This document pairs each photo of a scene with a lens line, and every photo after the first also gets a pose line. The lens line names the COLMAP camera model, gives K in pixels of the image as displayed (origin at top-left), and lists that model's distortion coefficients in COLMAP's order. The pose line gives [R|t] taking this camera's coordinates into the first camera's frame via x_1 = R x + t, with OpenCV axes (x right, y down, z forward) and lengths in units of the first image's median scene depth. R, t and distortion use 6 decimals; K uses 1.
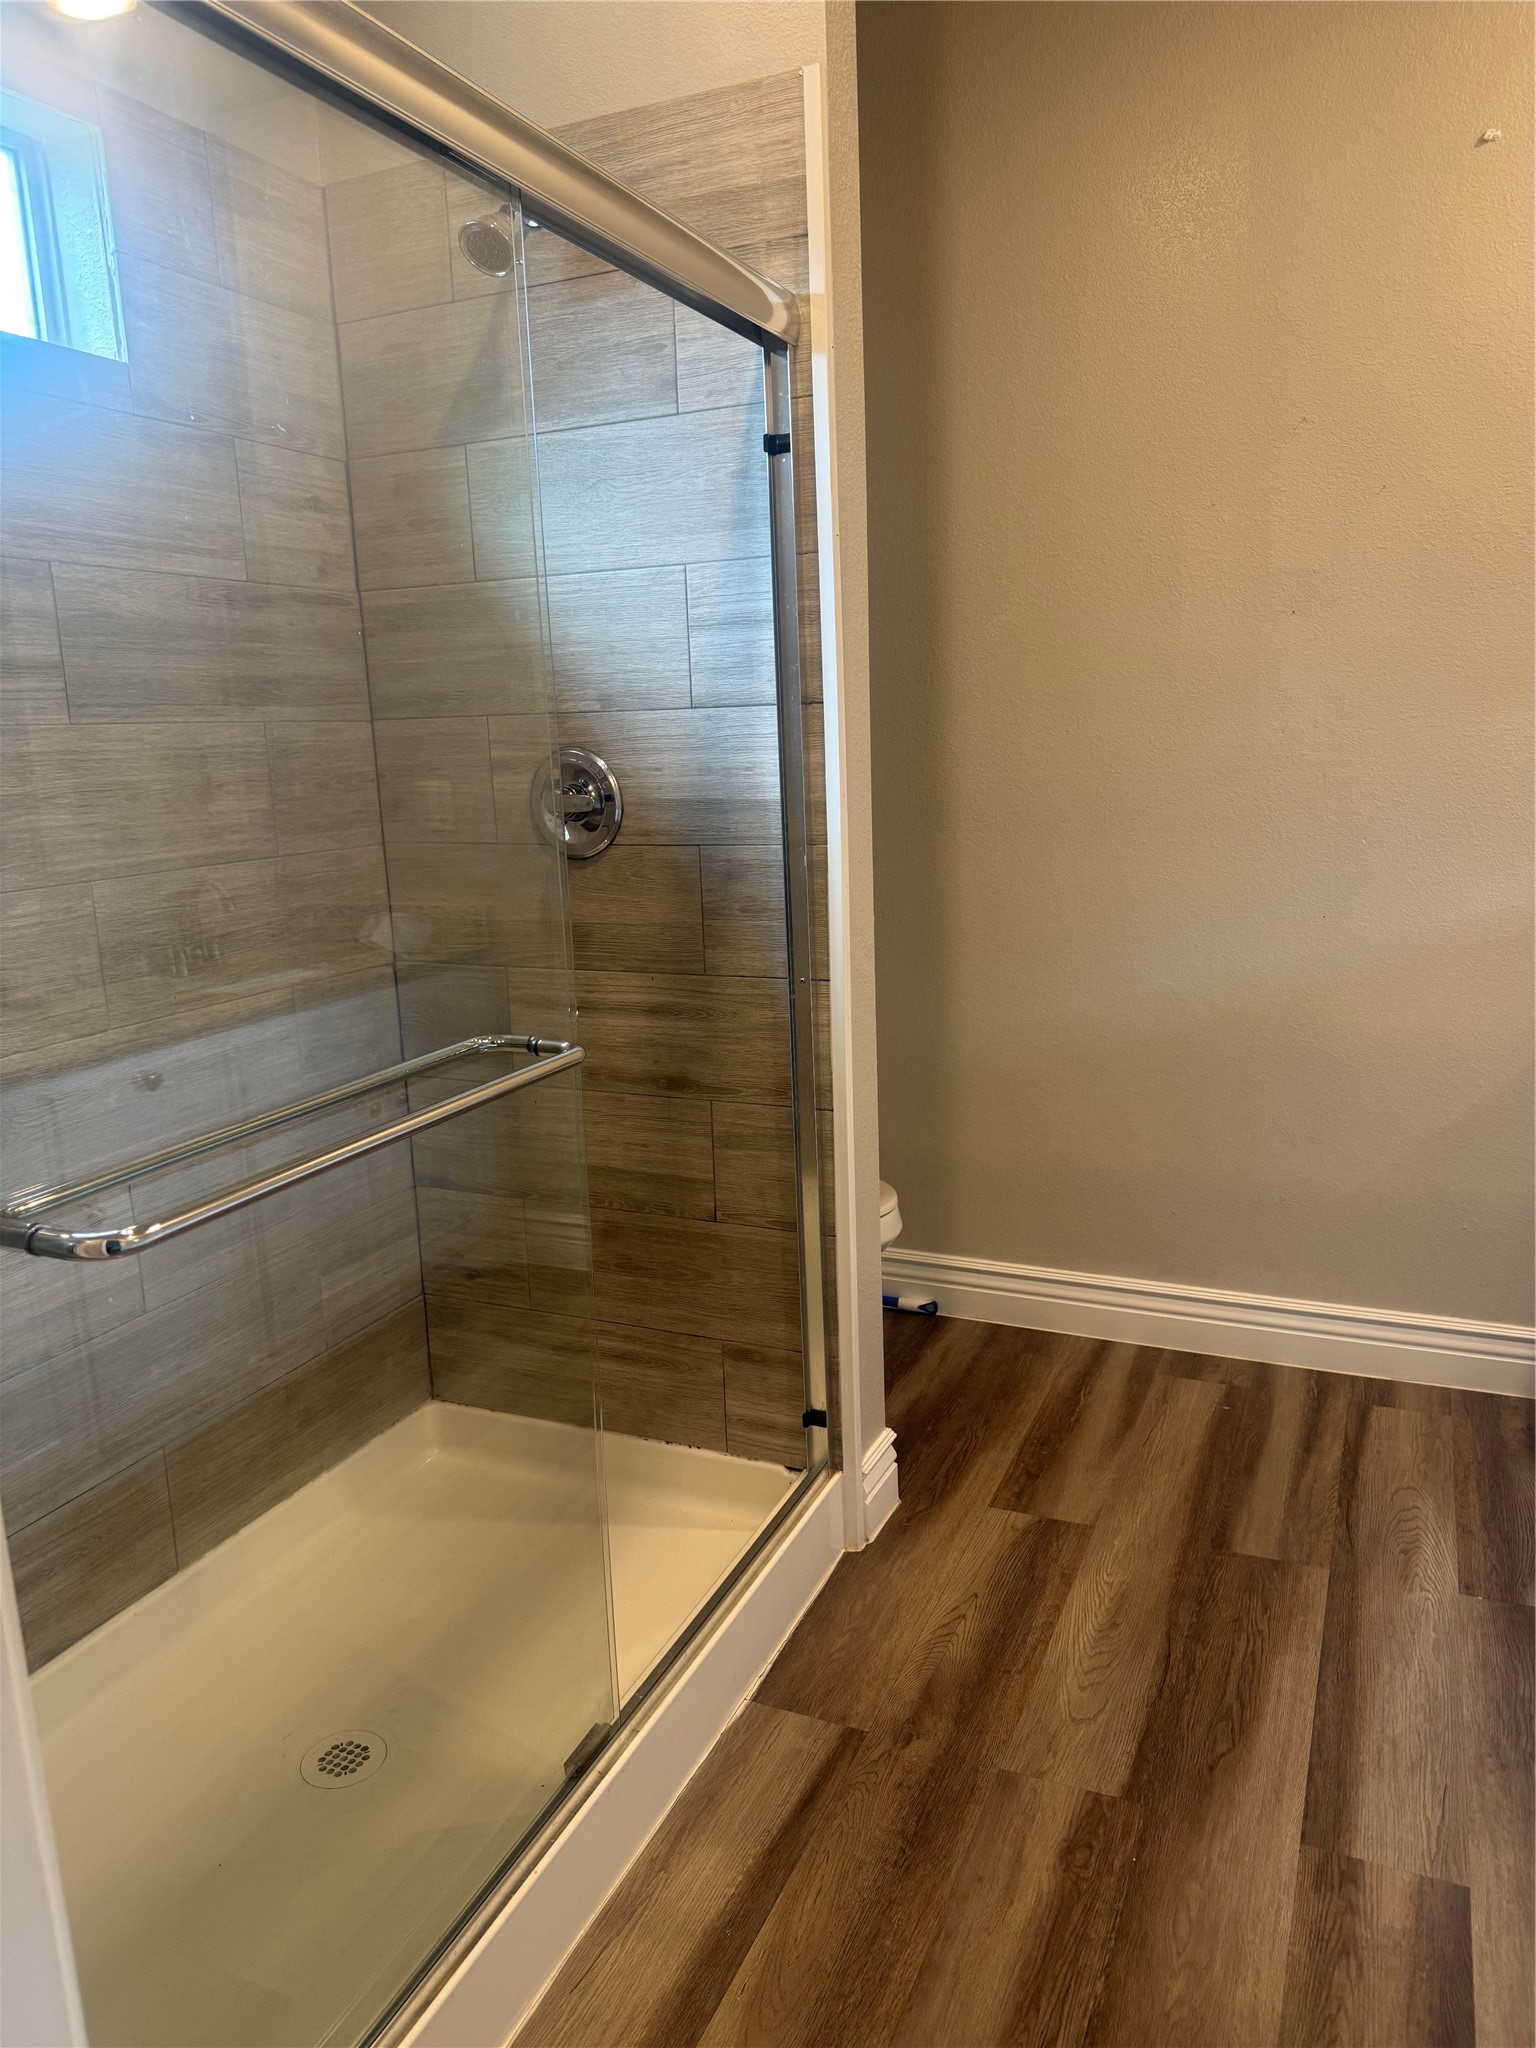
lens RADIAL K [[1393.4, 0, 822.5], [0, 1393.4, 999.4], [0, 0, 1]] dist [0.157895, -0.292316]
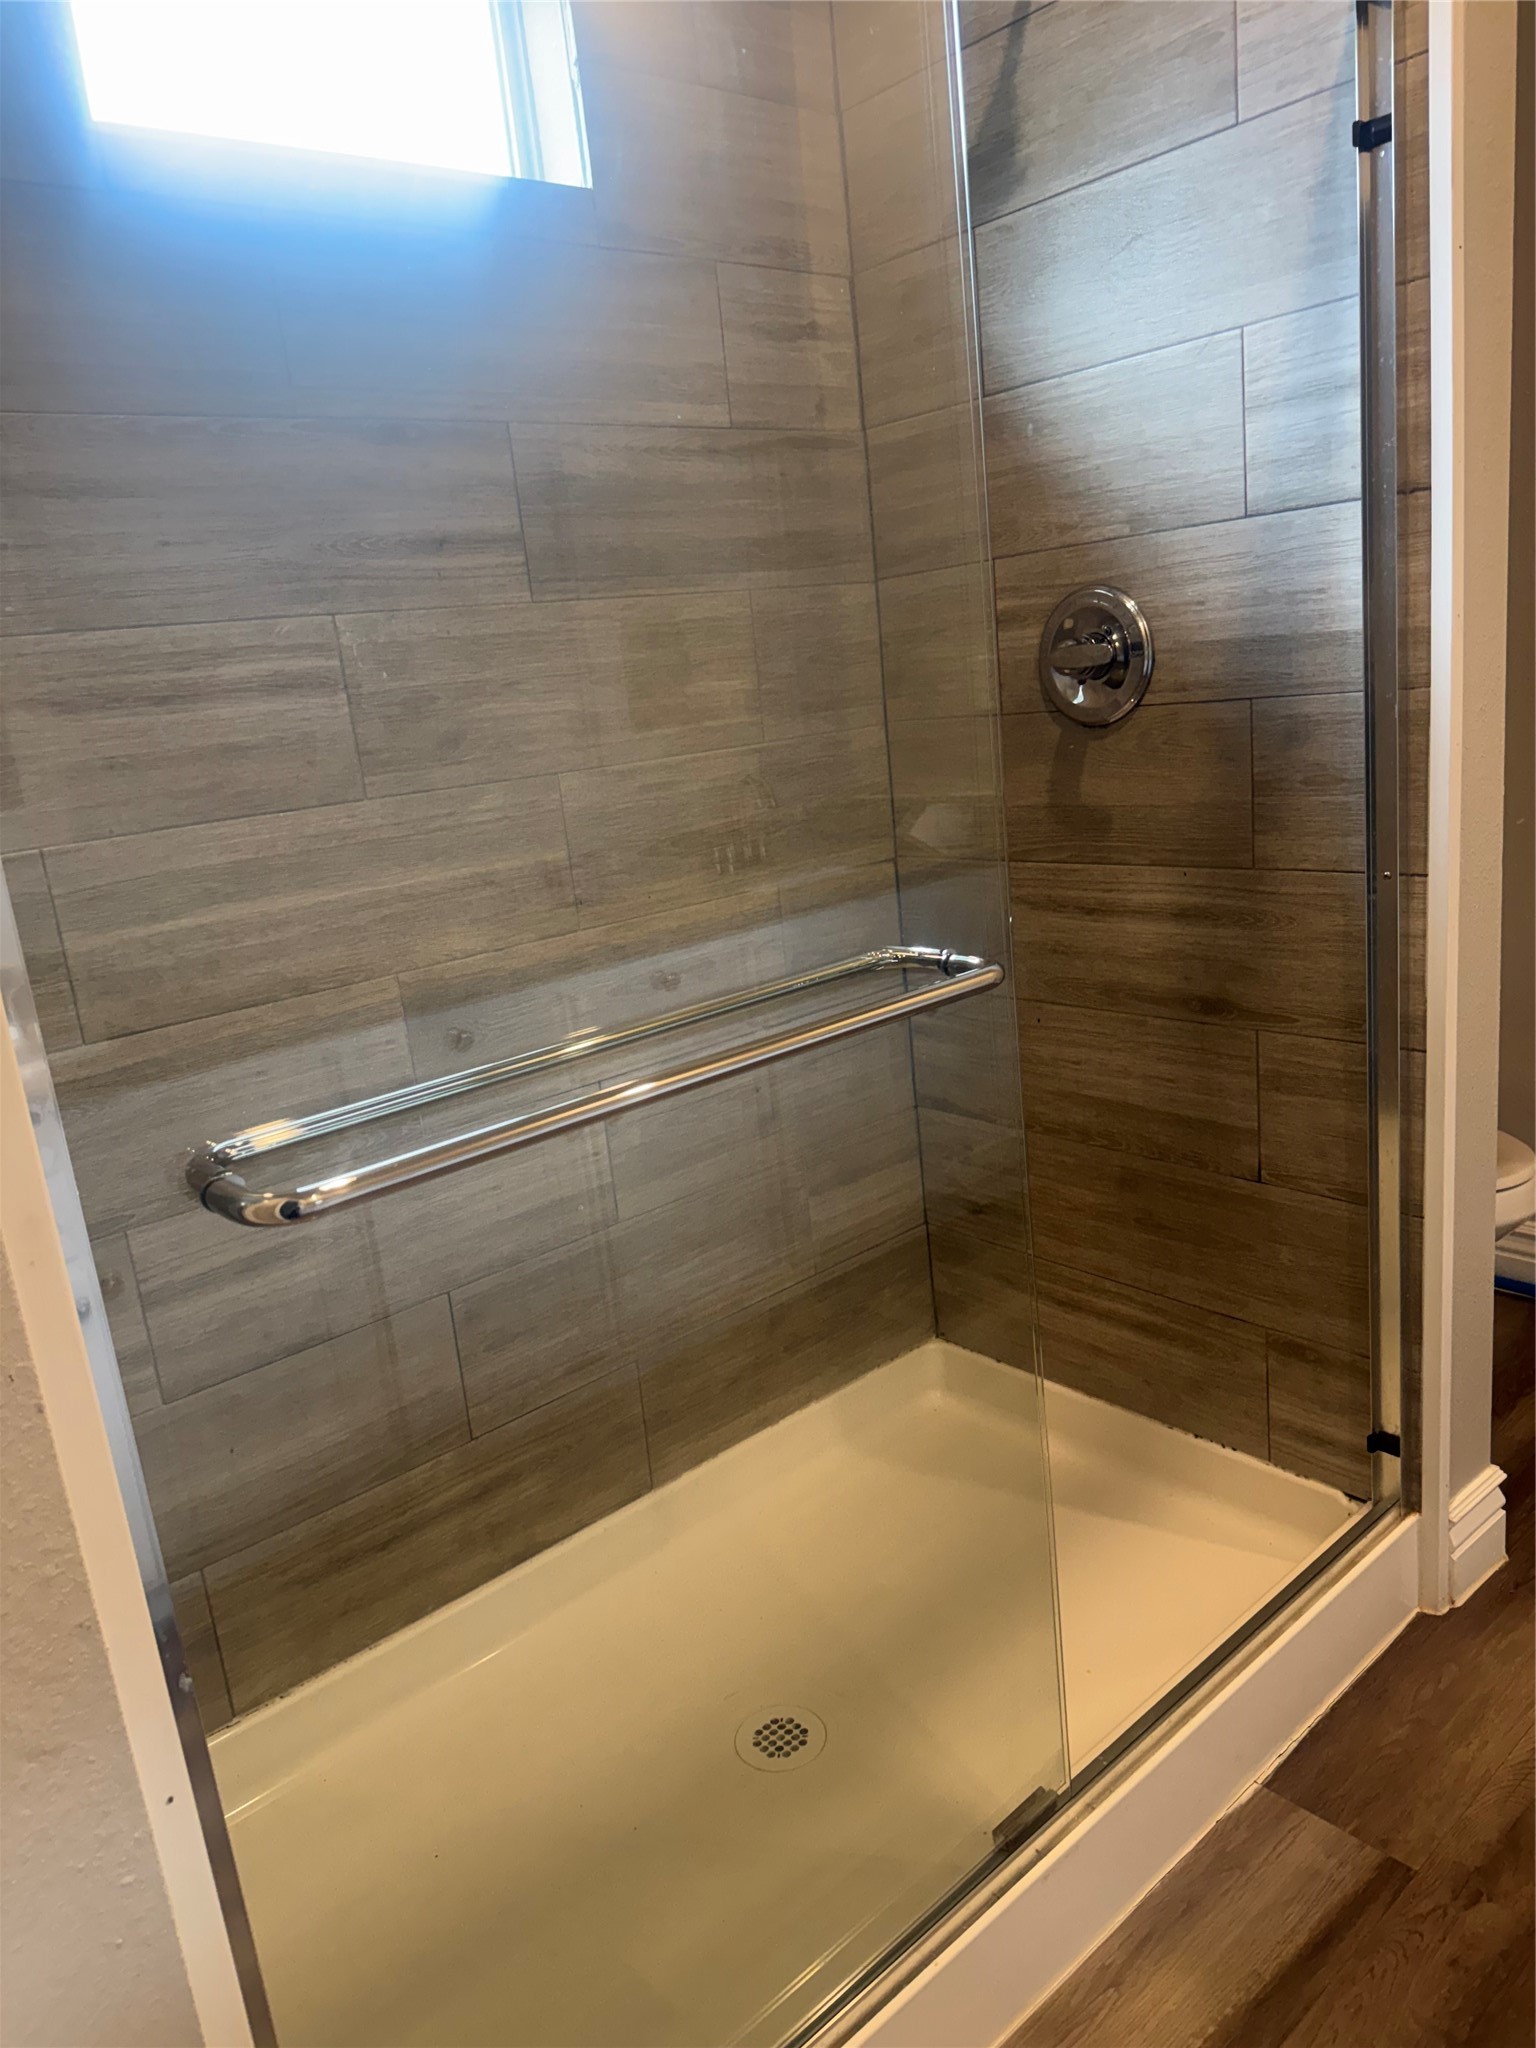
lens RADIAL K [[1472.0, 0, 760.4], [0, 1472.0, 1015.0], [0, 0, 1]] dist [0.005382, -0.015453]
pose [[0.894886, 0.044292, -0.444092, 0.038566], [-0.007784, 0.996461, 0.083699, -0.002702], [0.446227, -0.071444, 0.892063, 0.147470]]
